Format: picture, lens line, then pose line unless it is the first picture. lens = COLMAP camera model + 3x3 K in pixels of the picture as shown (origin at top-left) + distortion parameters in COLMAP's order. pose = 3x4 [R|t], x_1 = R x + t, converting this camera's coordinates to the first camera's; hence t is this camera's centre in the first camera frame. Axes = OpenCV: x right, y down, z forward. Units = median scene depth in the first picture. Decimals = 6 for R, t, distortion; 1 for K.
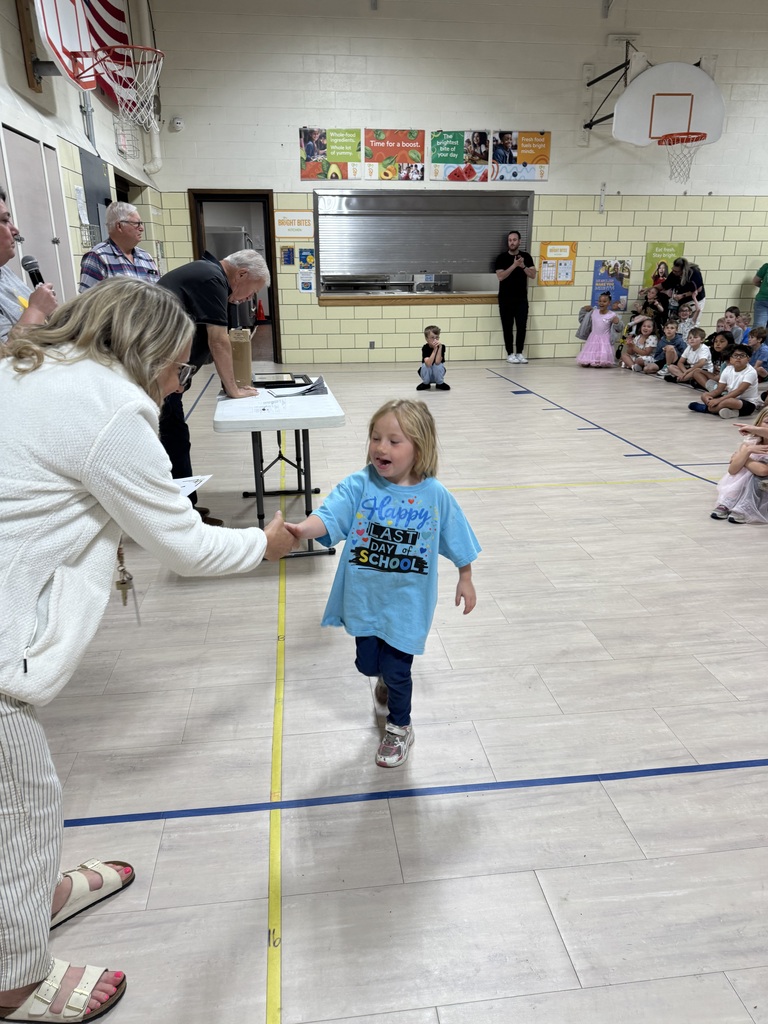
lens RADIAL K [[729.3, 0, 381.1], [0, 729.3, 512.2], [0, 0, 1]] dist [0.034385, -0.034498]
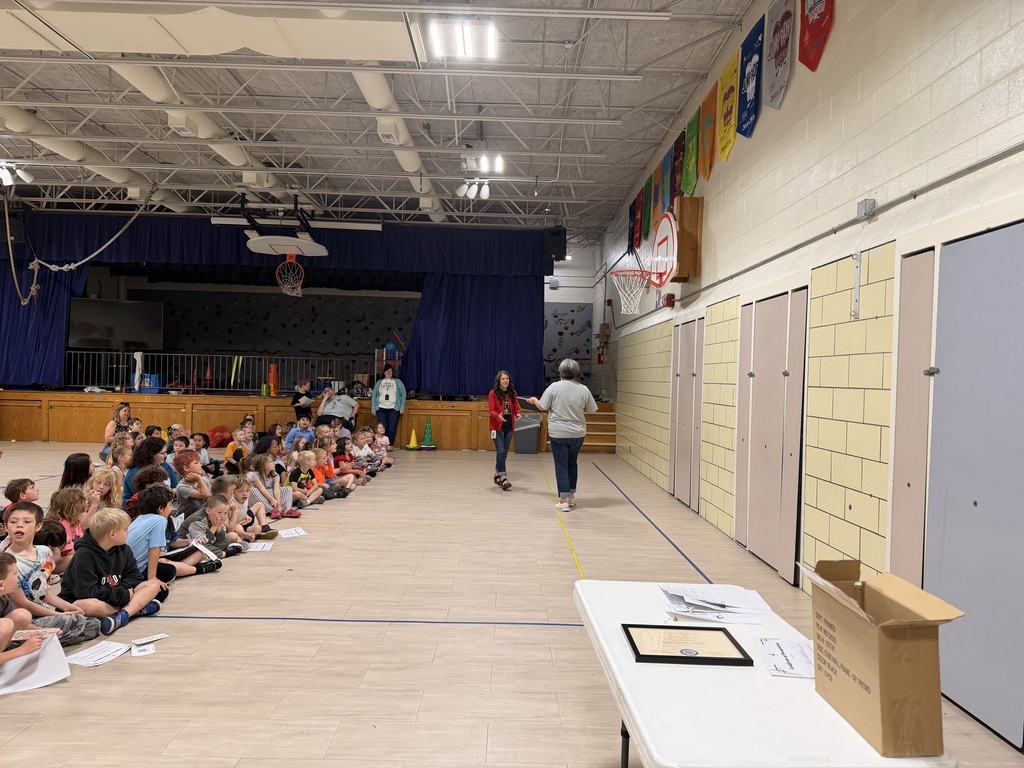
lens RADIAL K [[728.1, 0, 513.7], [0, 728.1, 383.5], [0, 0, 1]] dist [0.005447, -0.005266]
pose [[-0.992511, -0.024701, 0.119630, -0.026470], [0.017164, 0.941427, 0.336780, -0.209717], [-0.120942, 0.336311, -0.933953, 0.587115]]
